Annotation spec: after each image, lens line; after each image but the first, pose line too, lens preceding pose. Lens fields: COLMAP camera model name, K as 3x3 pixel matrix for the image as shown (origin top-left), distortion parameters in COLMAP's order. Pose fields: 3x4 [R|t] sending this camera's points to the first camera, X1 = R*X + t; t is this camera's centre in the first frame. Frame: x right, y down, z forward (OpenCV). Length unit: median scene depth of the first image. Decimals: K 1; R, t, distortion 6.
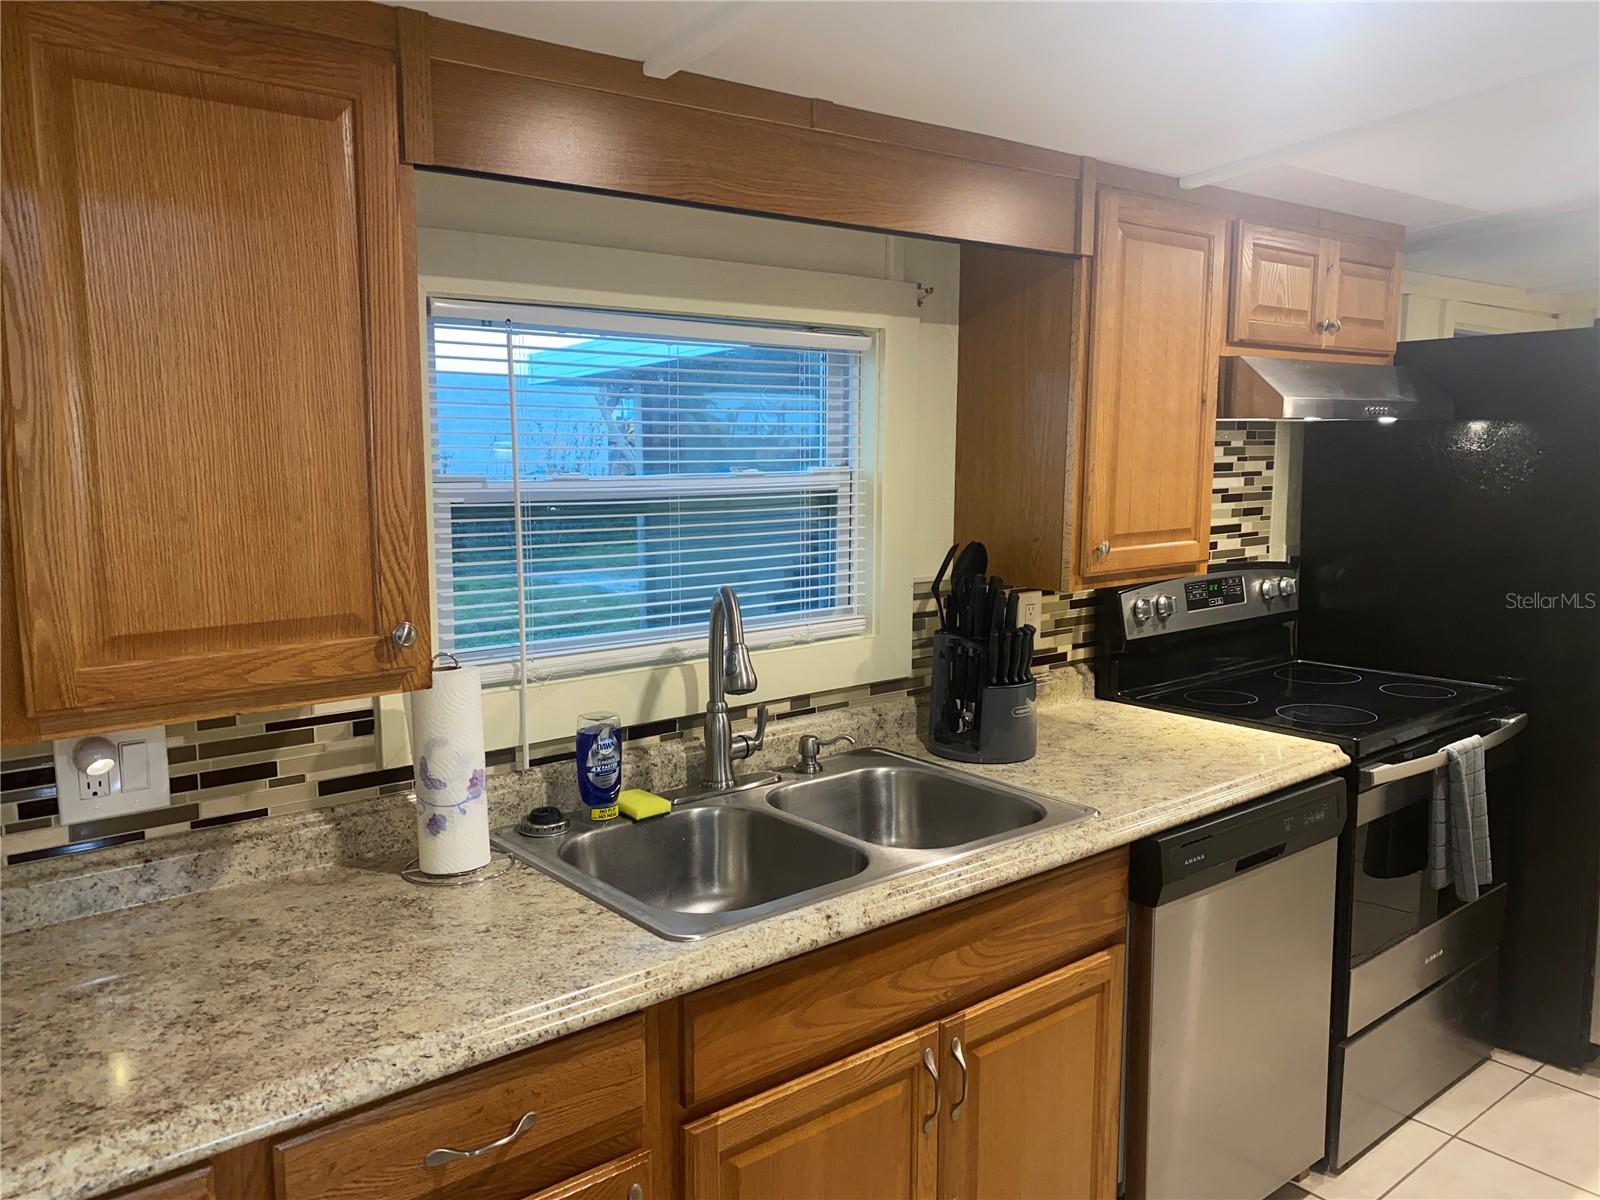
lens RADIAL K [[1234.6, 0, 799.1], [0, 1234.6, 606.1], [0, 0, 1]] dist [0.019877, -0.007936]
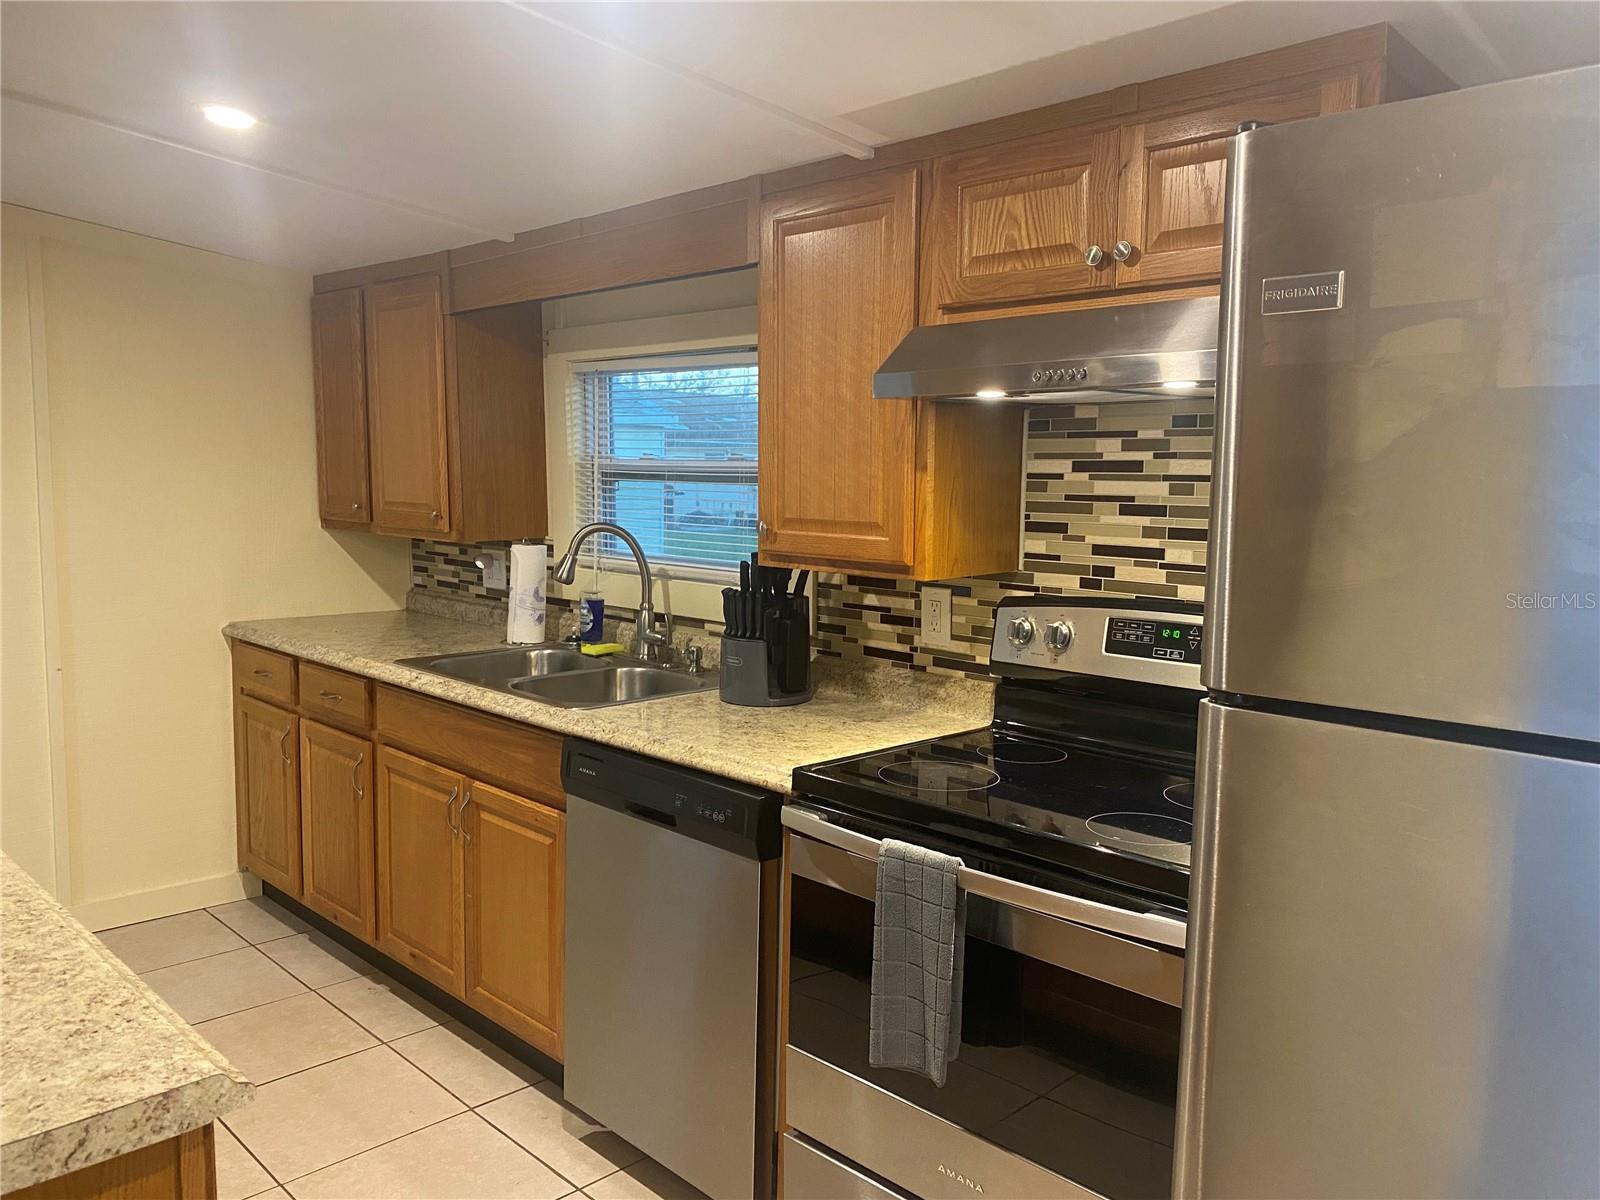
lens RADIAL K [[1218.7, 0, 793.4], [0, 1218.7, 604.9], [0, 0, 1]] dist [0.199301, -0.533872]
pose [[0.079172, 0.117692, -0.989889, 1.596026], [-0.147432, 0.983468, 0.105137, -0.119969], [0.985898, 0.137617, 0.095214, 1.128251]]
